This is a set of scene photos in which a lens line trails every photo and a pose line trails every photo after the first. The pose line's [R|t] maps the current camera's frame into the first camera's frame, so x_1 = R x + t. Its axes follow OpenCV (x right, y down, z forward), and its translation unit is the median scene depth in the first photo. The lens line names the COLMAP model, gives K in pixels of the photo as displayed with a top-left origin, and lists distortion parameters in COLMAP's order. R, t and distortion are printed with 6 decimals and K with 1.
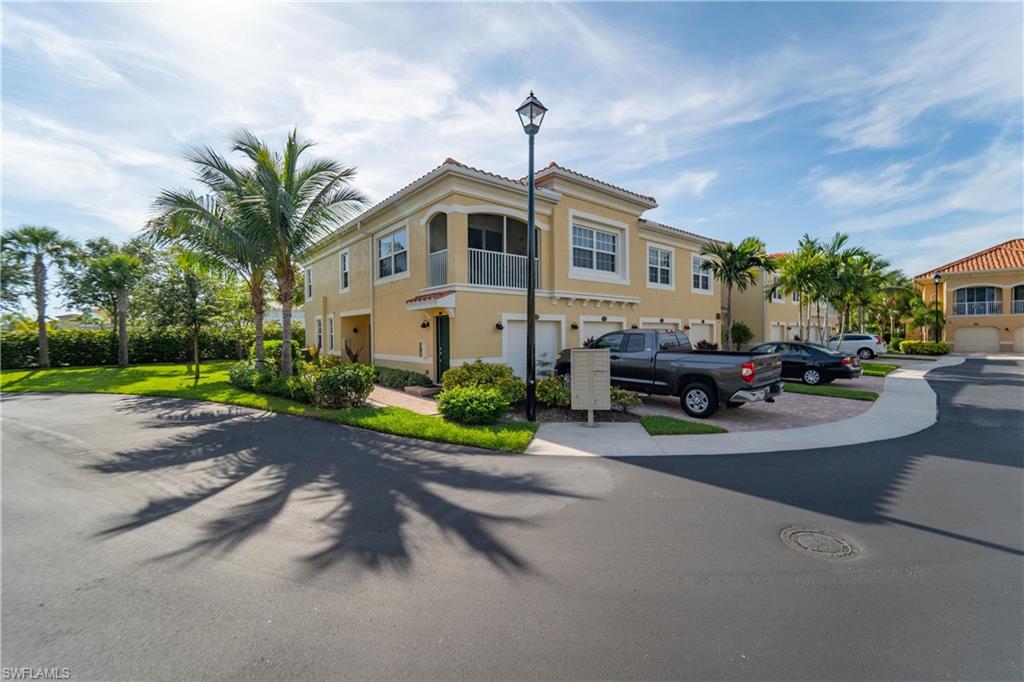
lens RADIAL K [[417.2, 0, 513.2], [0, 417.2, 338.7], [0, 0, 1]] dist [-0.011295, 0.000112]
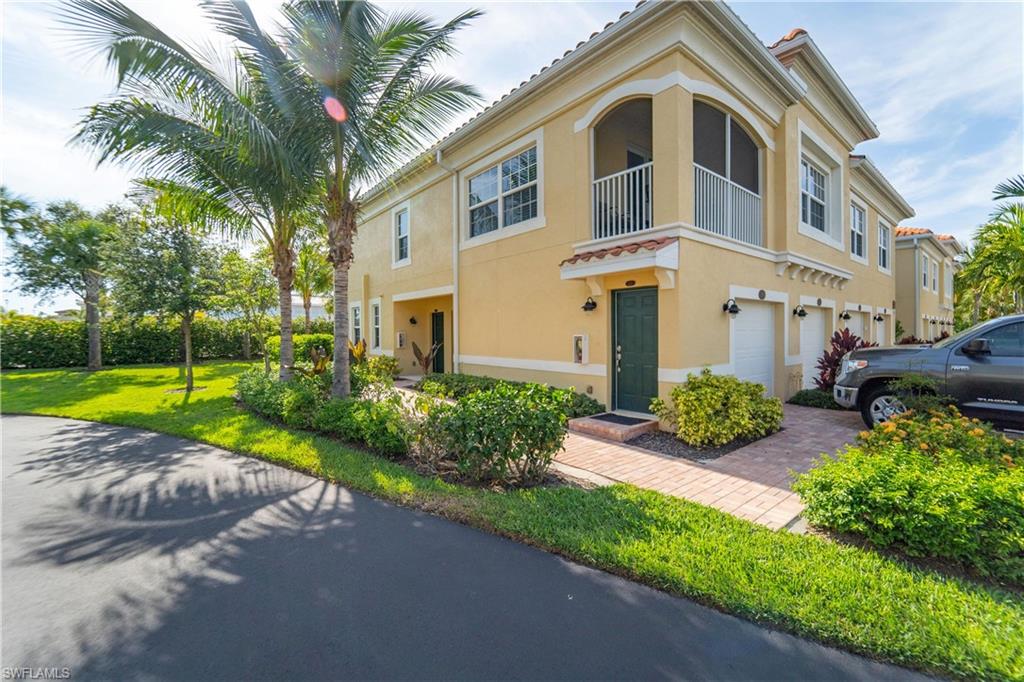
lens RADIAL K [[417.2, 0, 510.6], [0, 417.2, 336.5], [0, 0, 1]] dist [-0.011295, 0.000112]
pose [[0.999971, 0.002880, -0.007094, -0.244195], [-0.002871, 0.999995, 0.001299, 0.005934], [0.007098, -0.001279, 0.999974, 0.342150]]
